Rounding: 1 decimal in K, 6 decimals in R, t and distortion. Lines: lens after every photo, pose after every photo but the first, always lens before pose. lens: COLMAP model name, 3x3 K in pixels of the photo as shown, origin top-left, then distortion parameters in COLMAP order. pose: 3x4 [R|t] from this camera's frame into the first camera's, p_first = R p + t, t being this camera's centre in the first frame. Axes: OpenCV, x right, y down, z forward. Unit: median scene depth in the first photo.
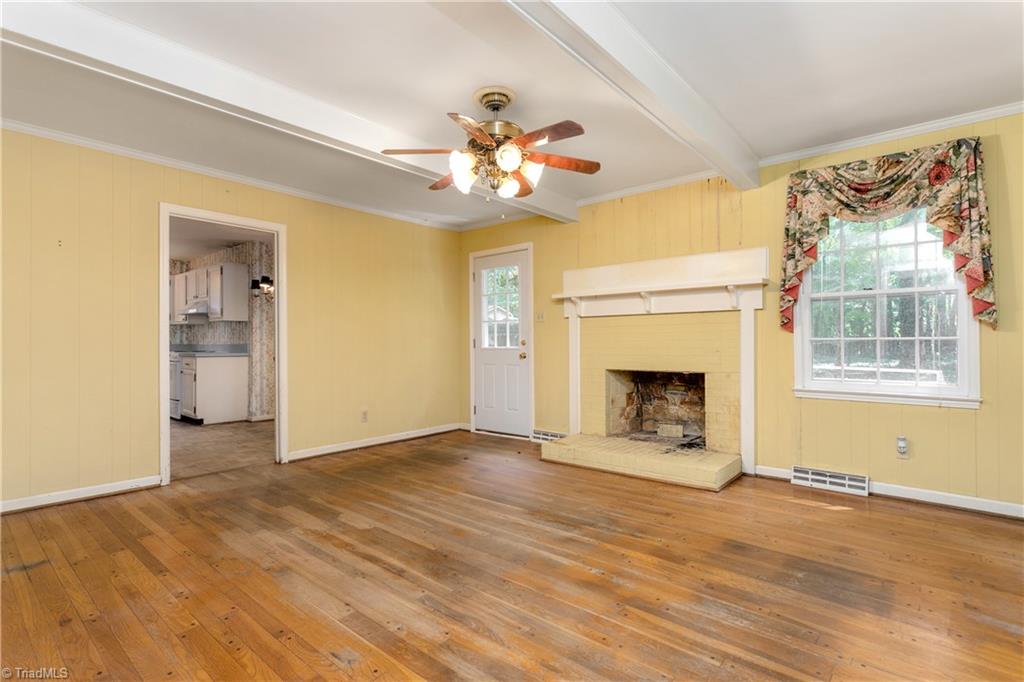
lens RADIAL K [[490.7, 0, 514.9], [0, 490.7, 343.4], [0, 0, 1]] dist [-0.001366, 0.001065]
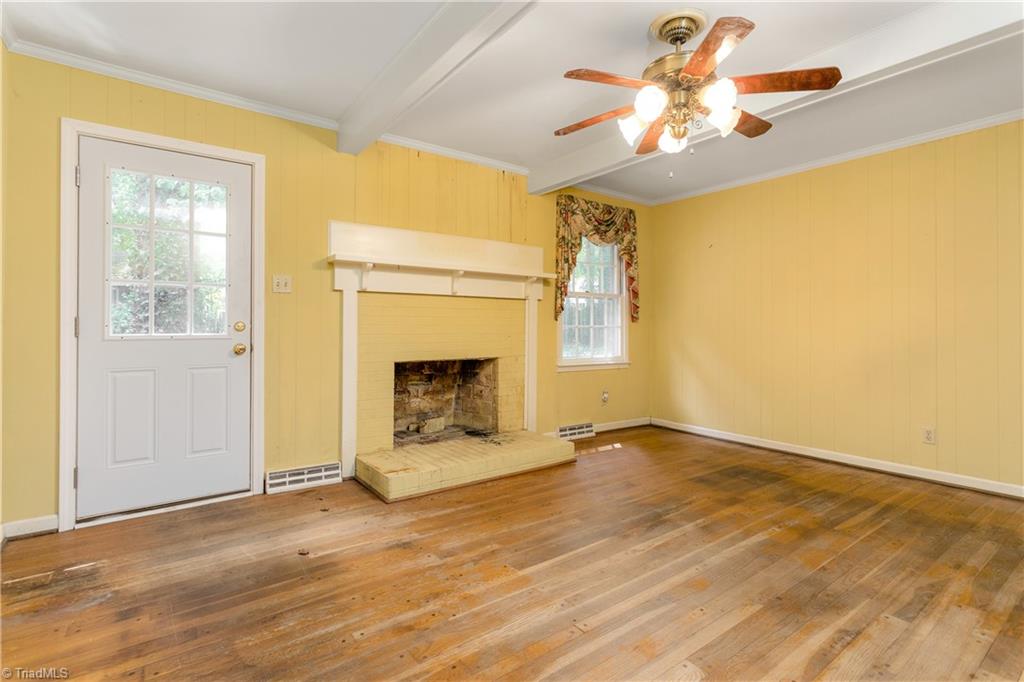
lens RADIAL K [[490.7, 0, 513.5], [0, 490.7, 323.7], [0, 0, 1]] dist [-0.001366, 0.001065]
pose [[0.227577, 0.013120, 0.973672, -0.760664], [-0.005070, 0.999912, -0.012289, 0.001881], [-0.973747, -0.002140, 0.227623, 0.927622]]
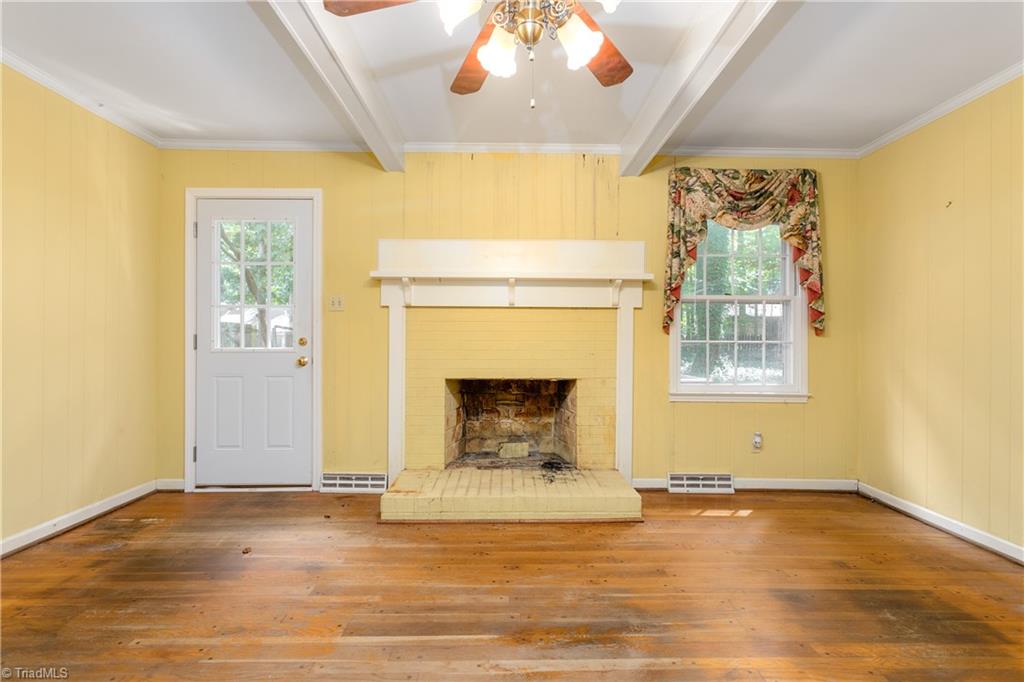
lens RADIAL K [[490.7, 0, 513.8], [0, 490.7, 344.5], [0, 0, 1]] dist [-0.001366, 0.001065]
pose [[0.751941, 0.008796, 0.659172, -0.329486], [-0.008542, 0.999957, -0.003599, 0.003976], [-0.659175, -0.002924, 0.751984, 0.538639]]
